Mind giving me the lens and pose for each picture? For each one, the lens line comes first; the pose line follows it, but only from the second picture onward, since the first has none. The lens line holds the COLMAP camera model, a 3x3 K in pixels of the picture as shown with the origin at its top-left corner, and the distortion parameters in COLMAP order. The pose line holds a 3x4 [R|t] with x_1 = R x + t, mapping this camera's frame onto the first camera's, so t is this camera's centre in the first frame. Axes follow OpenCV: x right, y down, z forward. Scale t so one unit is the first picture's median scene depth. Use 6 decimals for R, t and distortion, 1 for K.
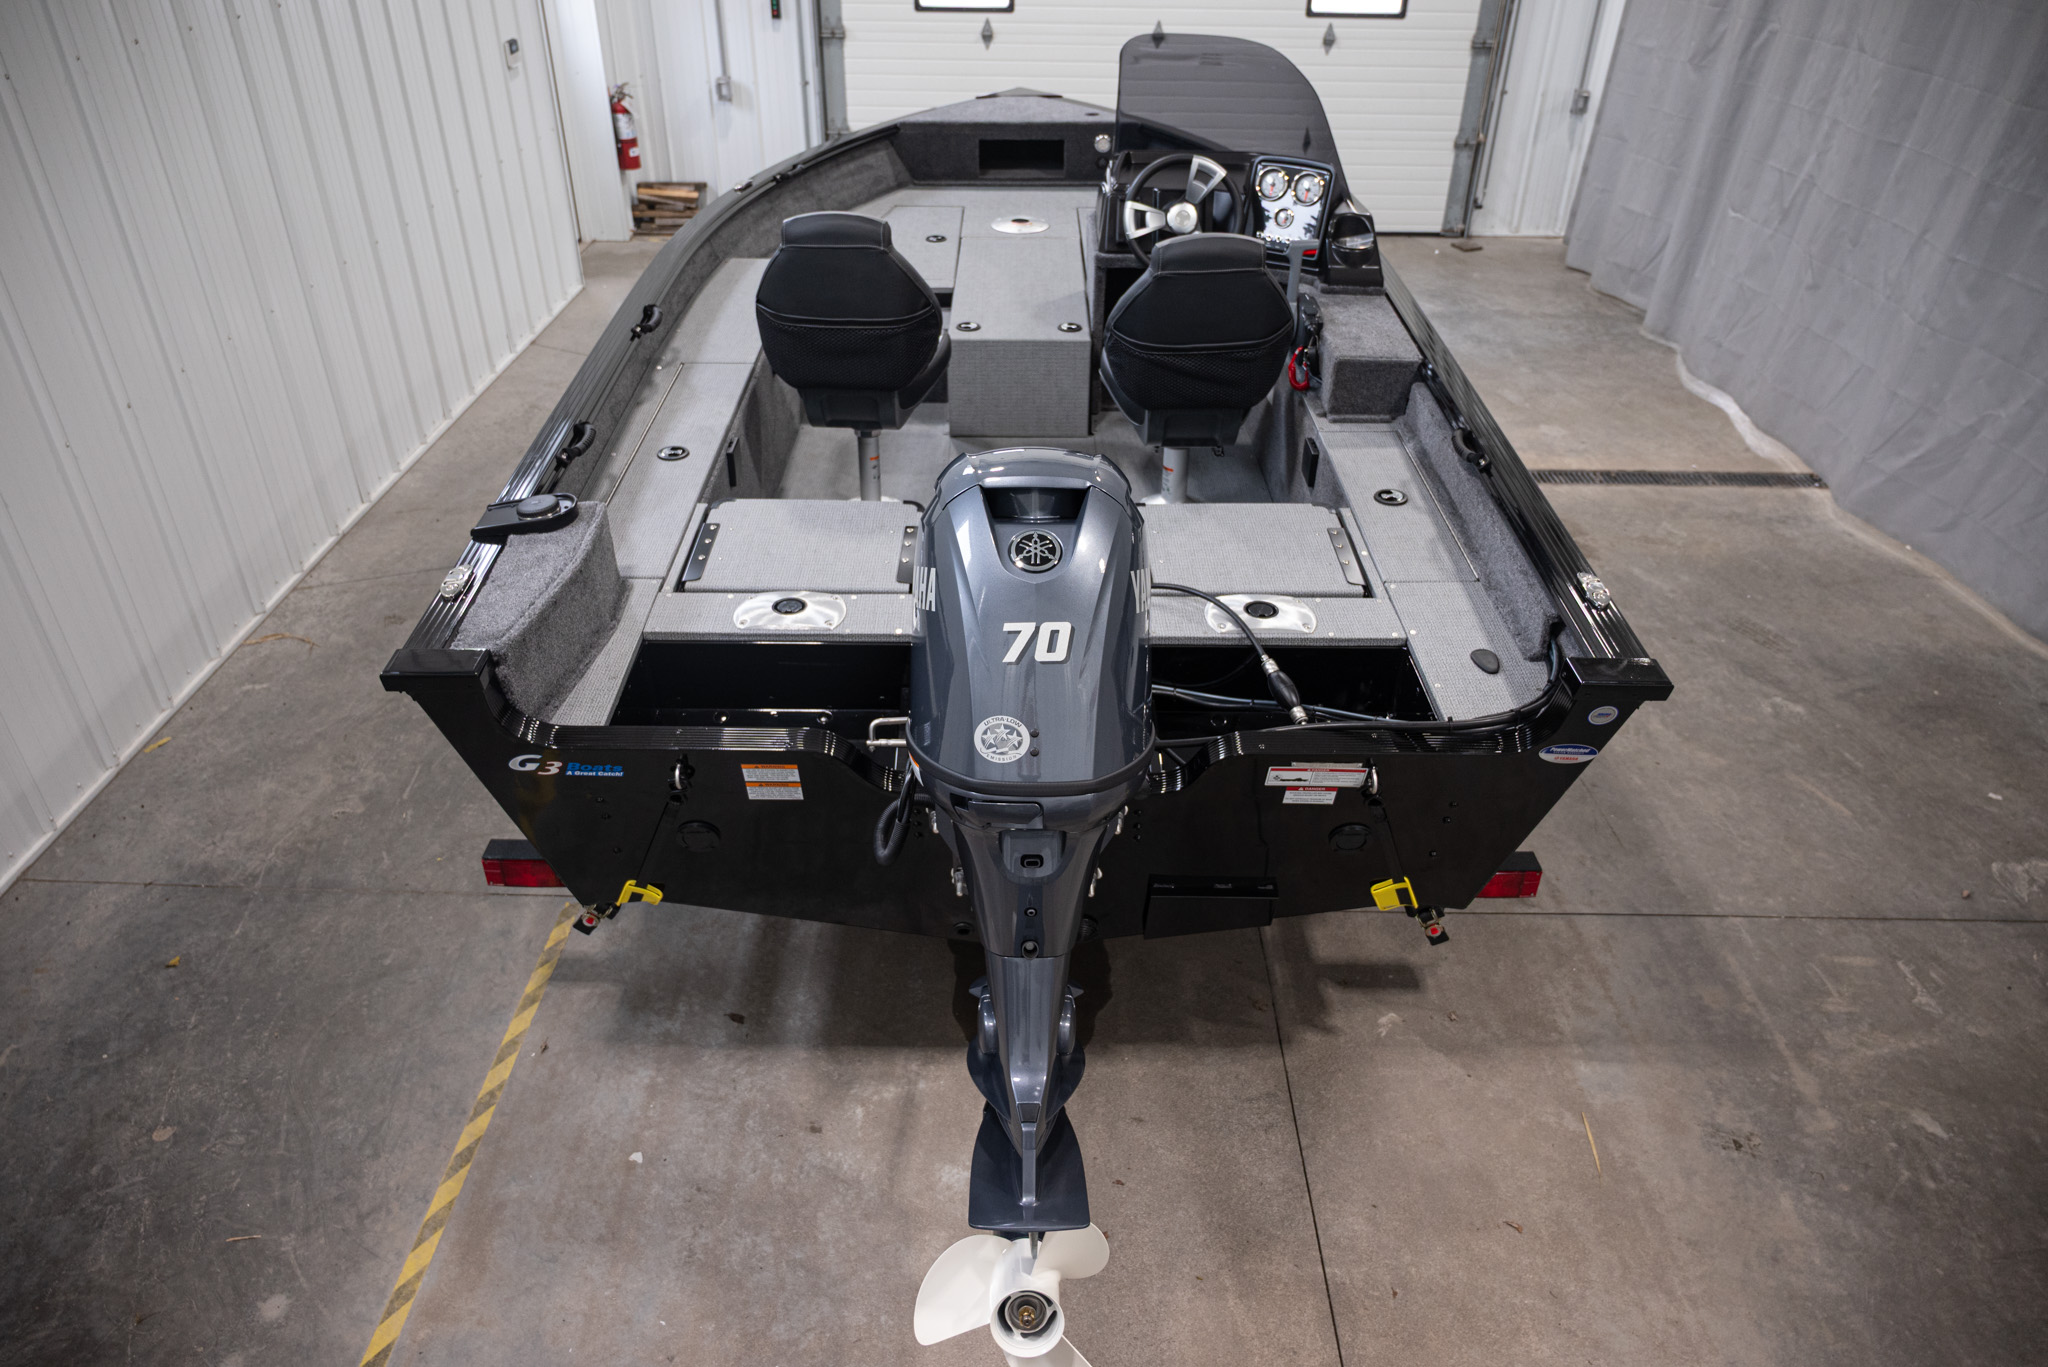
lens RADIAL K [[1320.3, 0, 1024.0], [0, 1320.3, 683.5], [0, 0, 1]] dist [-0.022475, 0.001022]
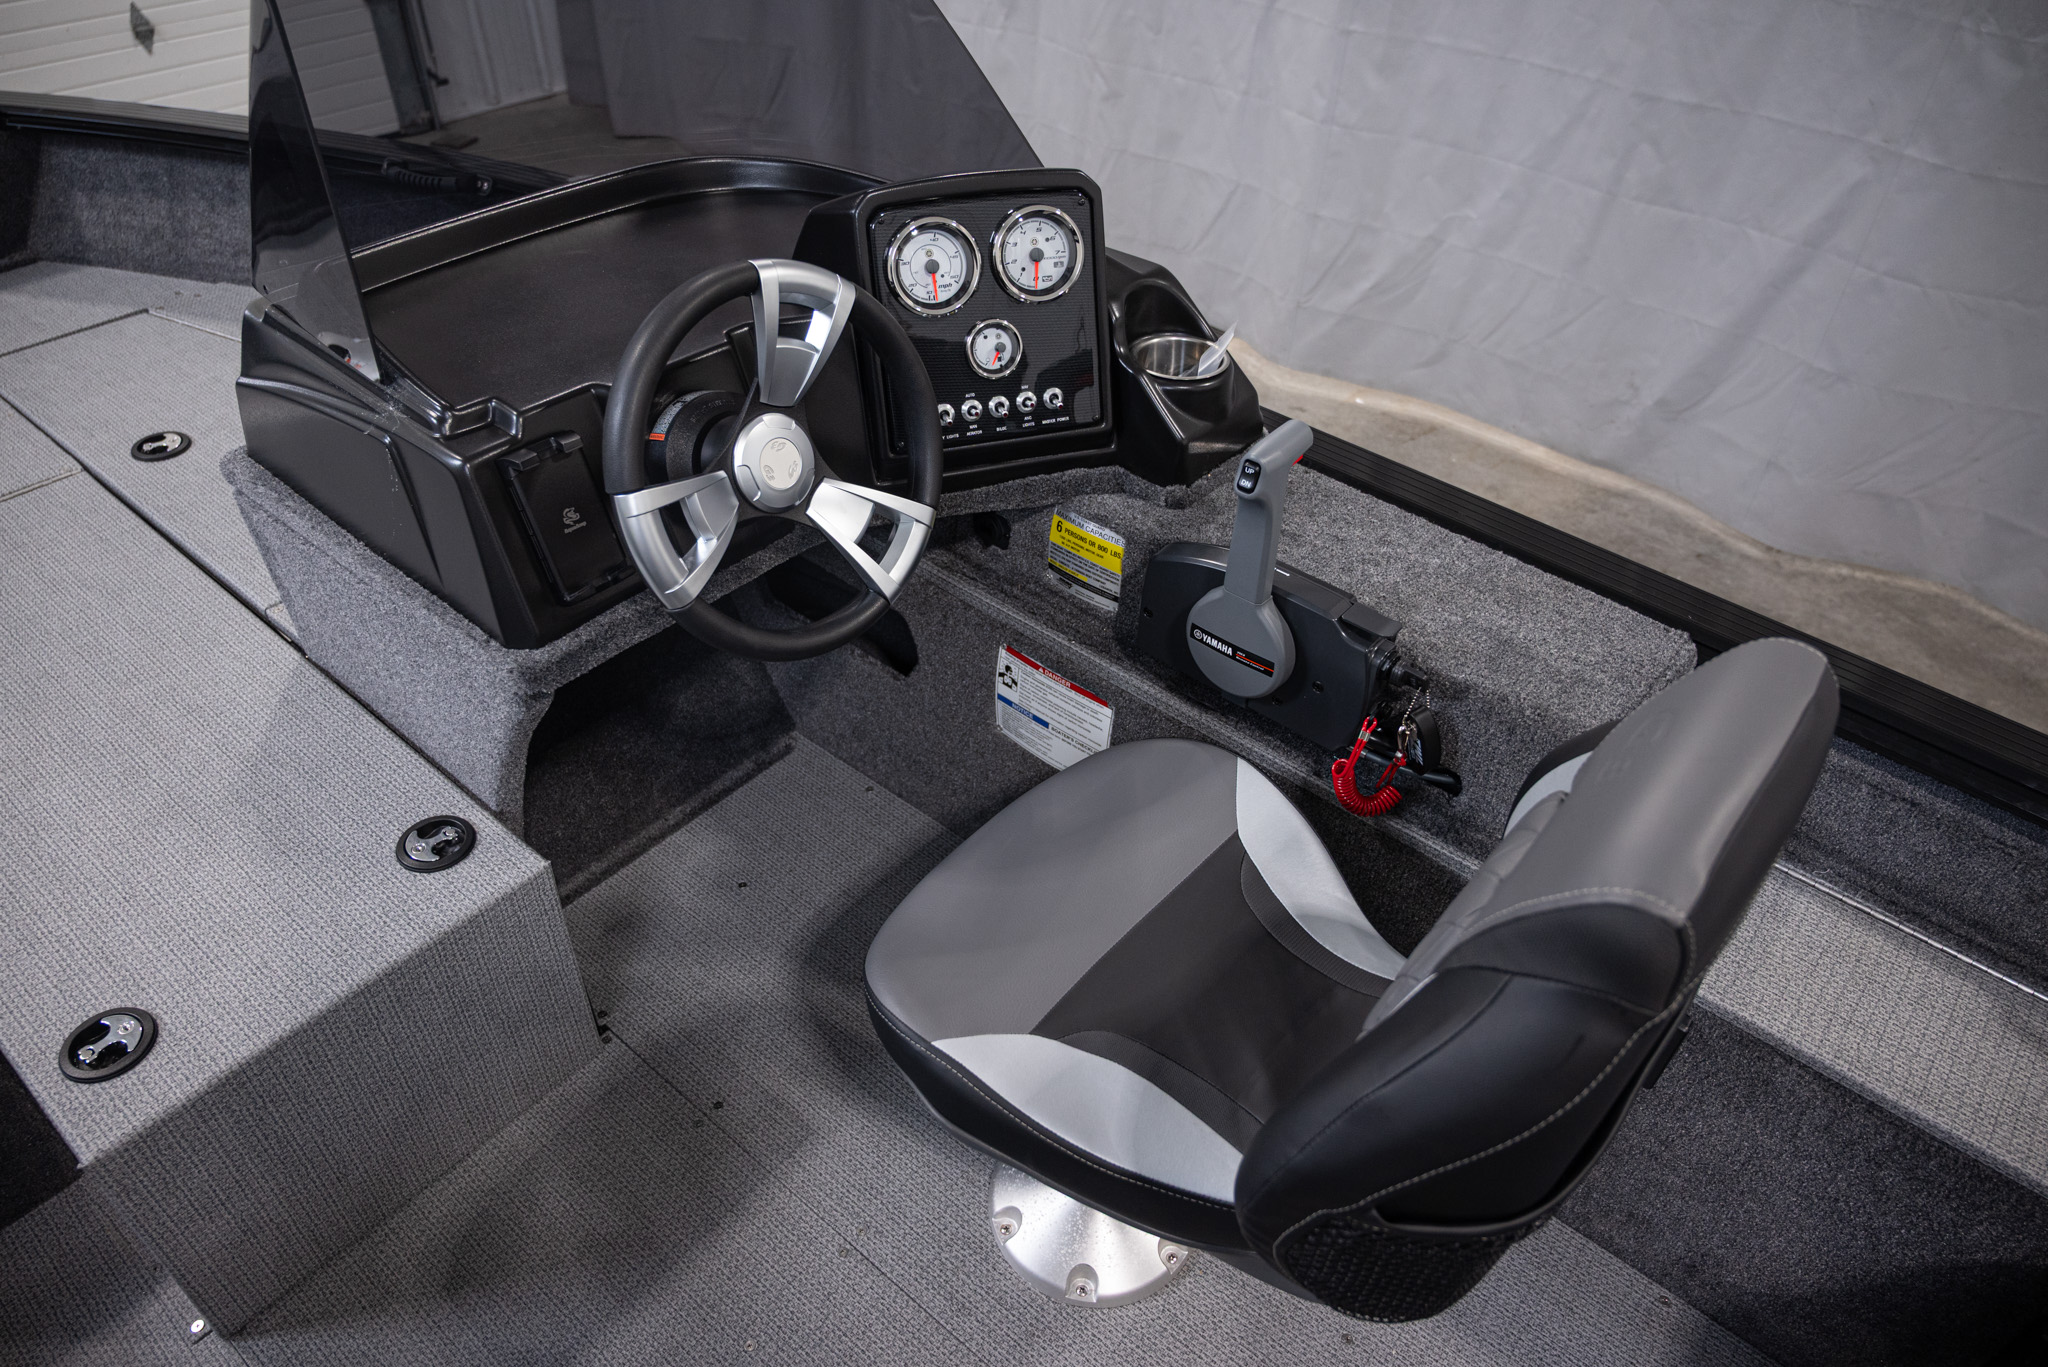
lens RADIAL K [[1357.6, 0, 1031.0], [0, 1357.6, 663.7], [0, 0, 1]] dist [-0.009530, -0.002415]
pose [[0.643741, -0.482337, 0.594095, -0.038574], [0.419482, 0.871733, 0.253210, -0.273981], [-0.640025, 0.086210, 0.763503, 0.539338]]
